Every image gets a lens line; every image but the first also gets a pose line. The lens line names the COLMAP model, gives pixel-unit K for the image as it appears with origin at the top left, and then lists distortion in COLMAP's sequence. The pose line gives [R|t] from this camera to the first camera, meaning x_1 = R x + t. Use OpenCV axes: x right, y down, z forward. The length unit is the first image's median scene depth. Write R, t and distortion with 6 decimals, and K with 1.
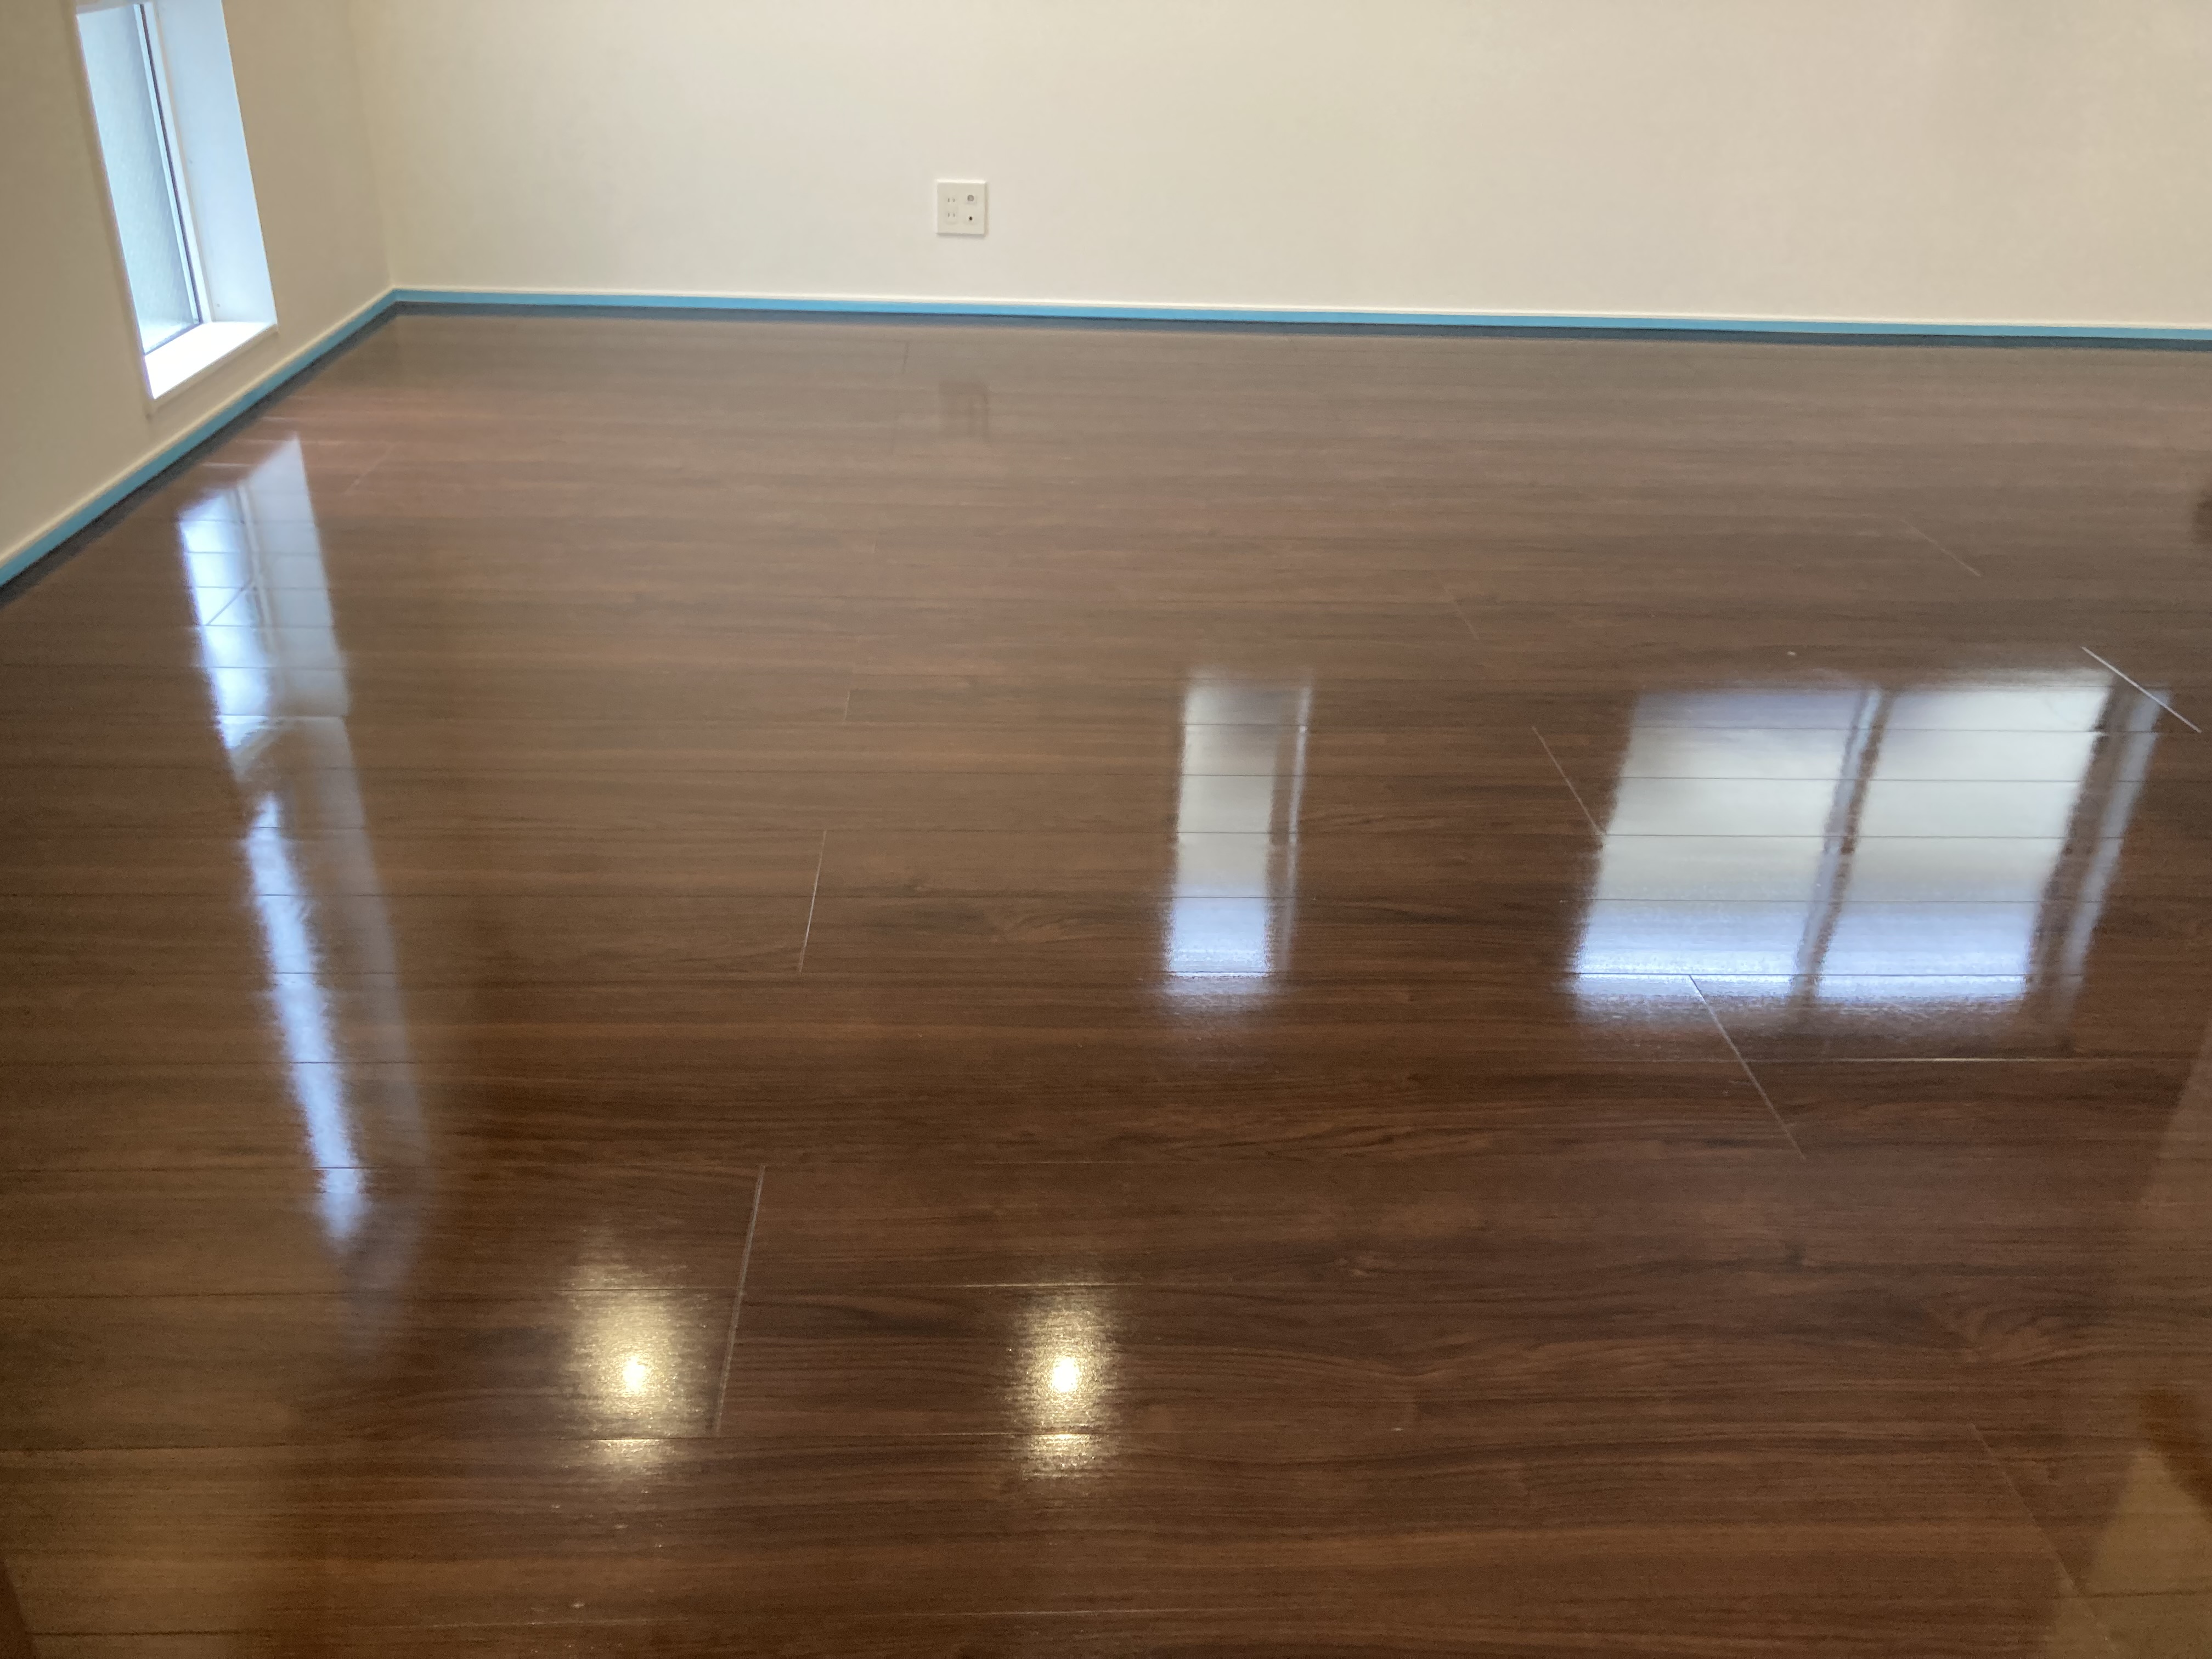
lens RADIAL K [[1861.8, 0, 1109.1], [0, 1861.8, 825.8], [0, 0, 1]] dist [0.070950, -0.107355]
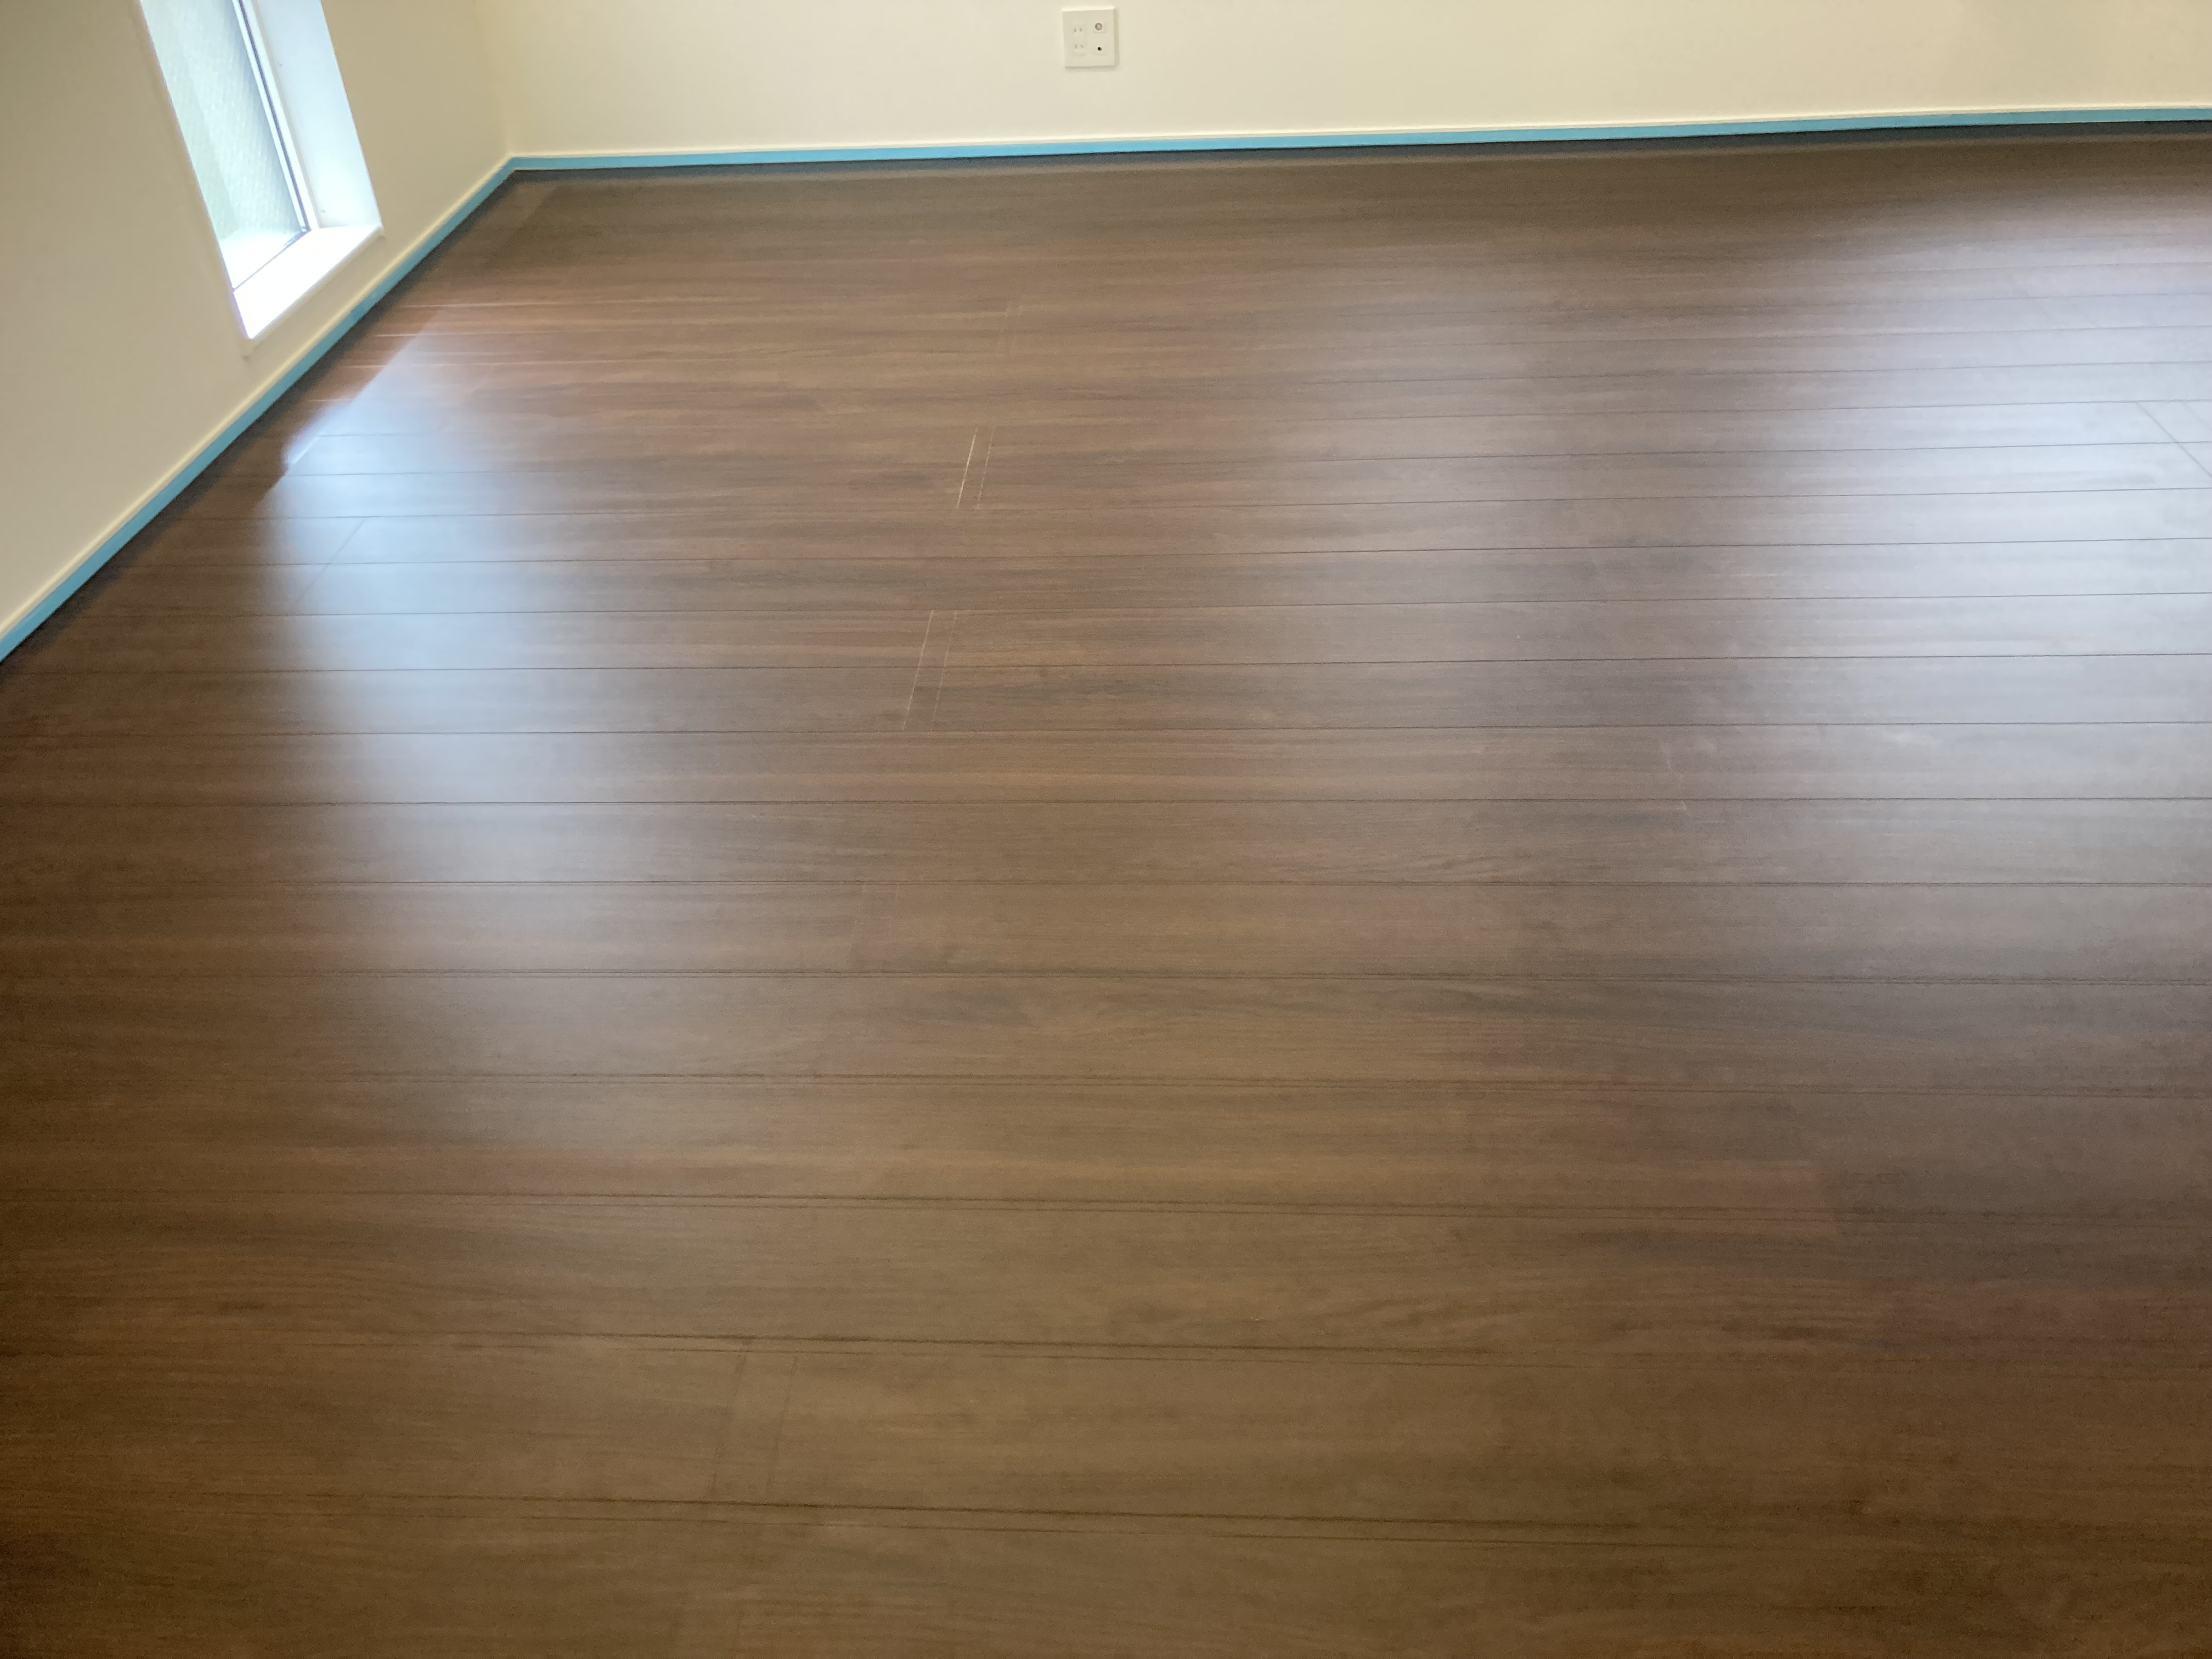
lens RADIAL K [[1861.8, 0, 1086.7], [0, 1861.8, 823.9], [0, 0, 1]] dist [0.070950, -0.107355]
pose [[0.991231, -0.001941, -0.132127, 0.055771], [0.020404, 0.990148, 0.138530, -0.102031], [0.130556, -0.140011, 0.981505, 0.054638]]
